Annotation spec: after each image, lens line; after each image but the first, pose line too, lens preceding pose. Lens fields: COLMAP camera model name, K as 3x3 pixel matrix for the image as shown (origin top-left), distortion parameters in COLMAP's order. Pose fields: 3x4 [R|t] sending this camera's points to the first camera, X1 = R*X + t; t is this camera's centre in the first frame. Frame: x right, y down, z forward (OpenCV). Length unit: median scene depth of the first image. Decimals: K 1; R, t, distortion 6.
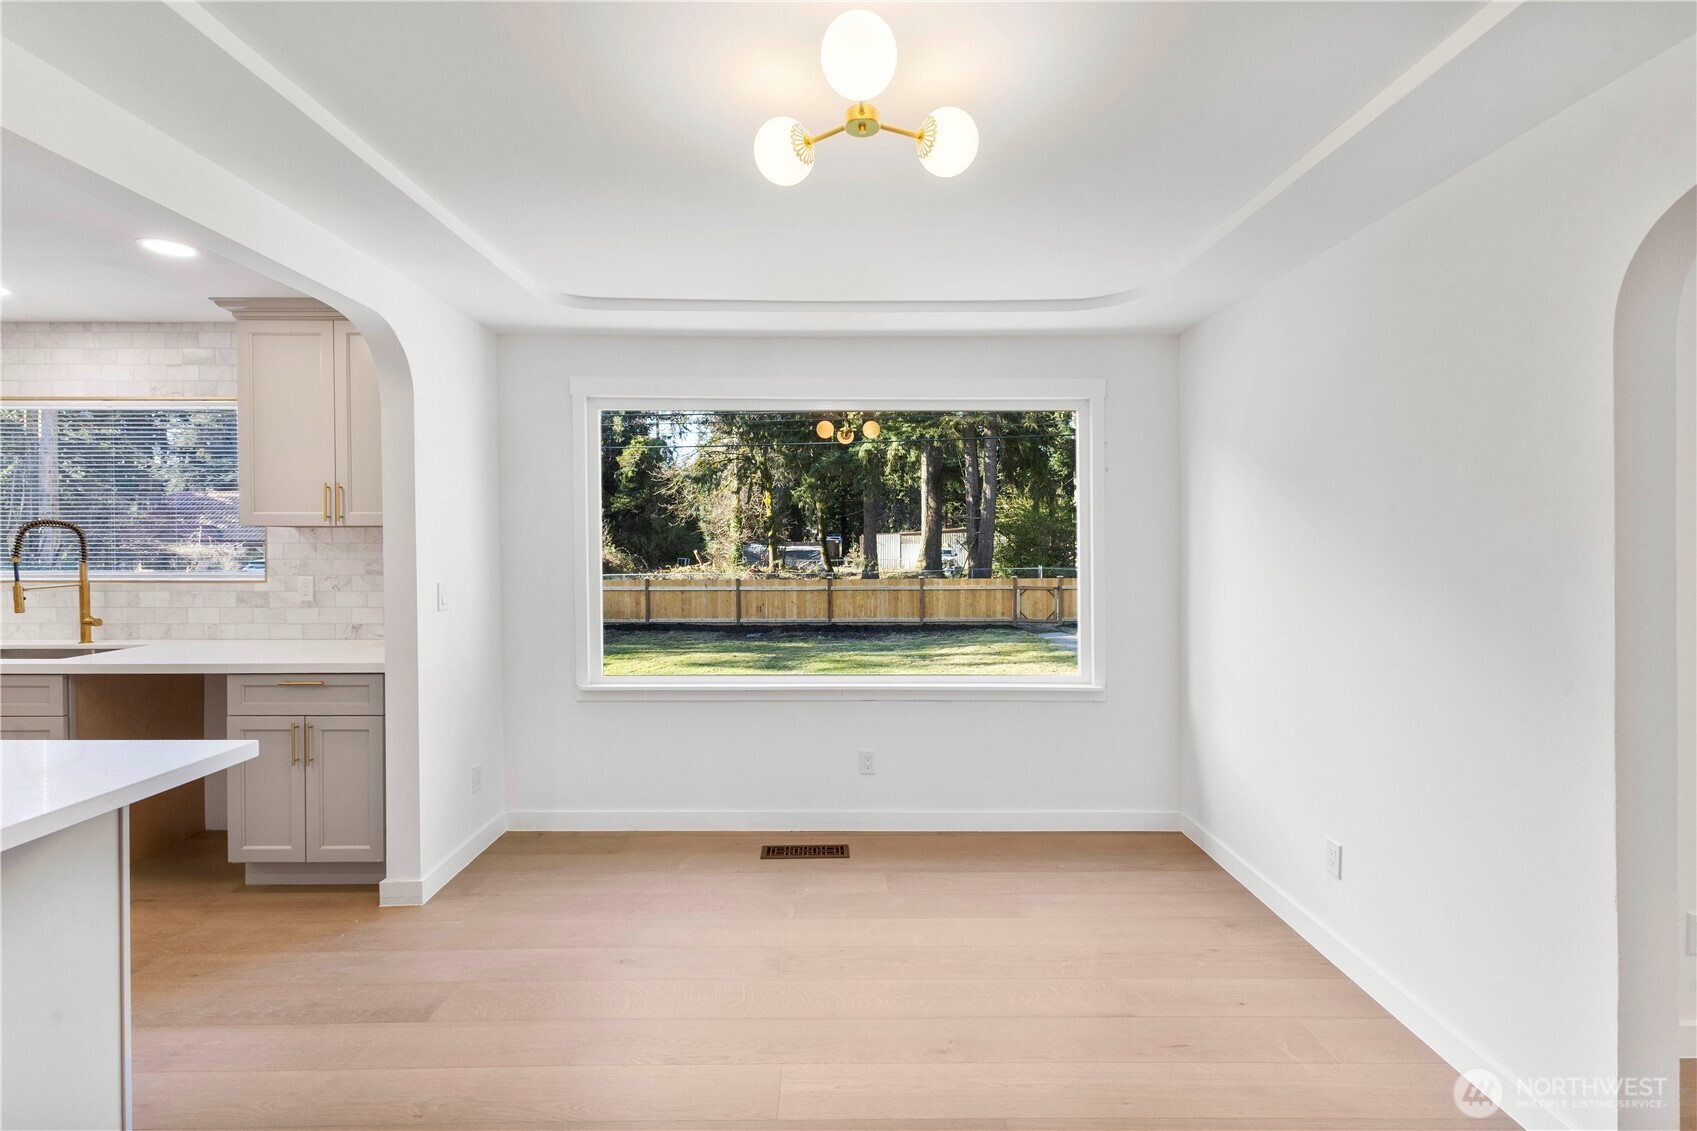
lens RADIAL K [[742.7, 0, 840.3], [0, 742.7, 543.8], [0, 0, 1]] dist [0.009519, 0.001383]
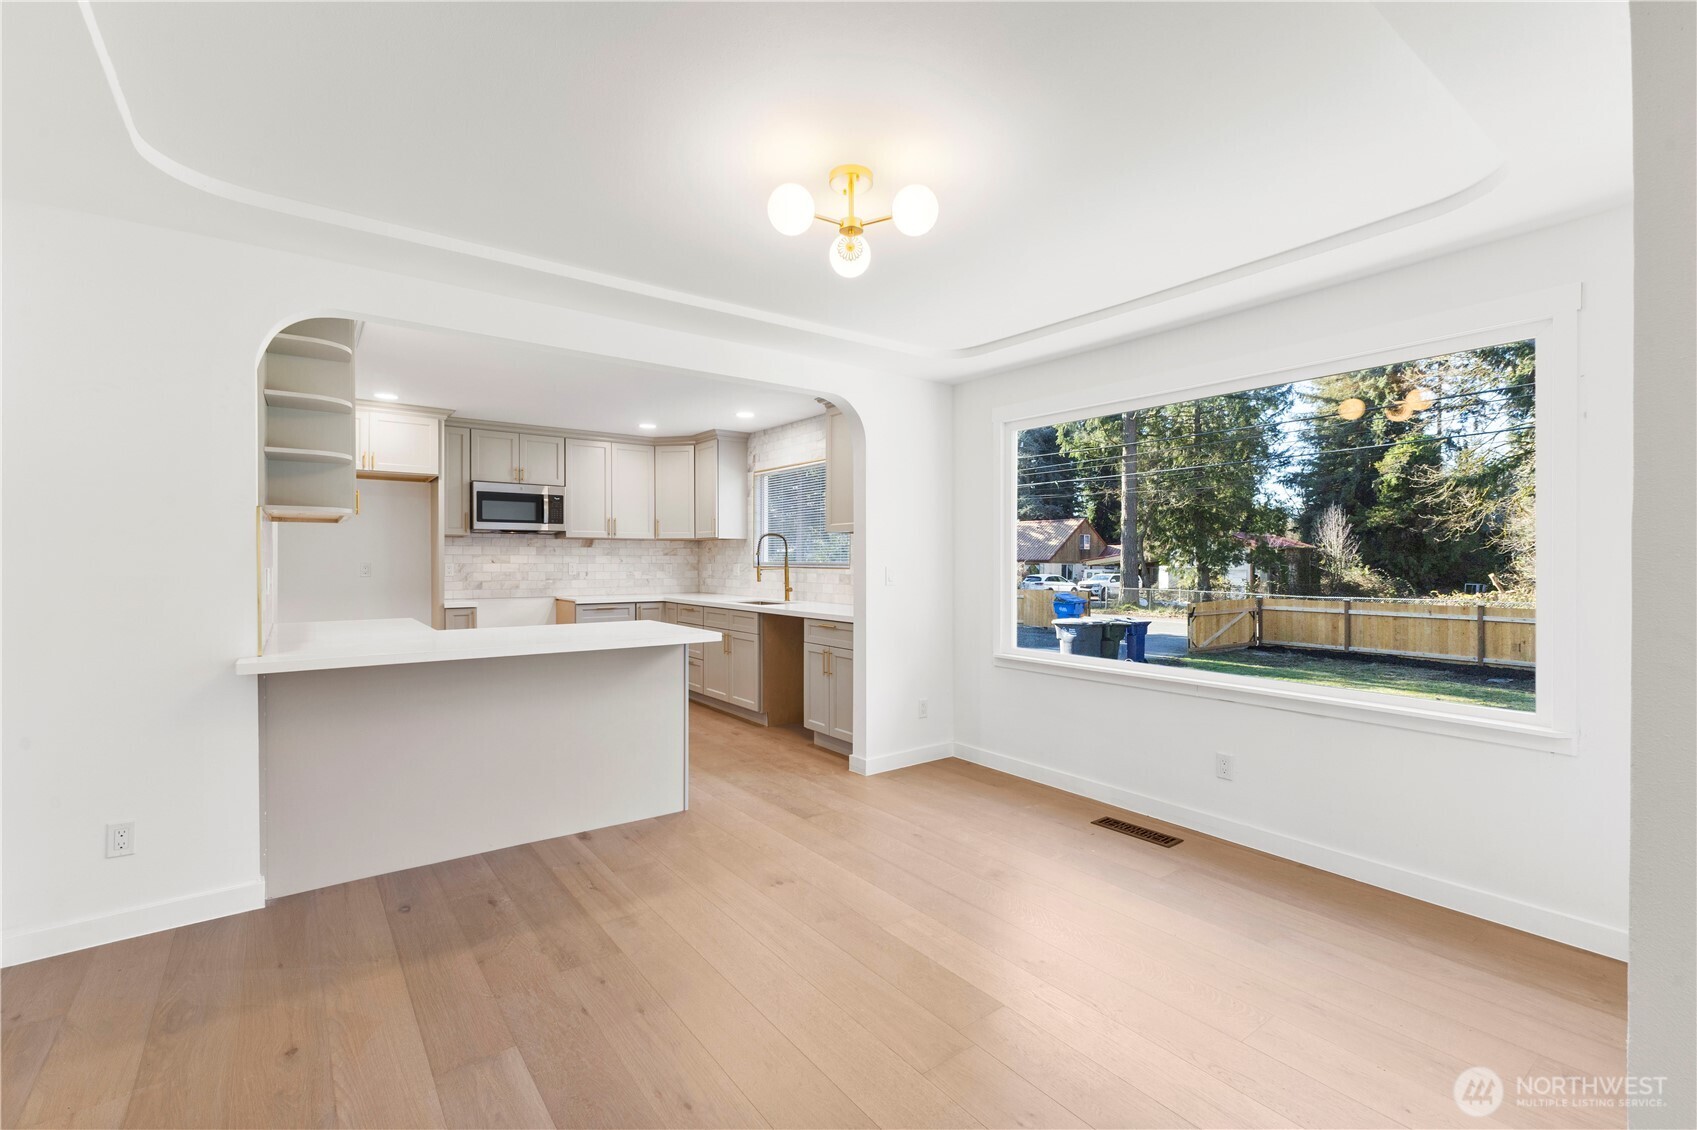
lens RADIAL K [[742.7, 0, 854.8], [0, 742.7, 568.4], [0, 0, 1]] dist [0.009519, 0.001383]
pose [[0.601323, 0.011661, -0.798921, 0.506071], [-0.008216, 0.999931, 0.008411, 0.036963], [0.798964, 0.001506, 0.601377, 0.053434]]
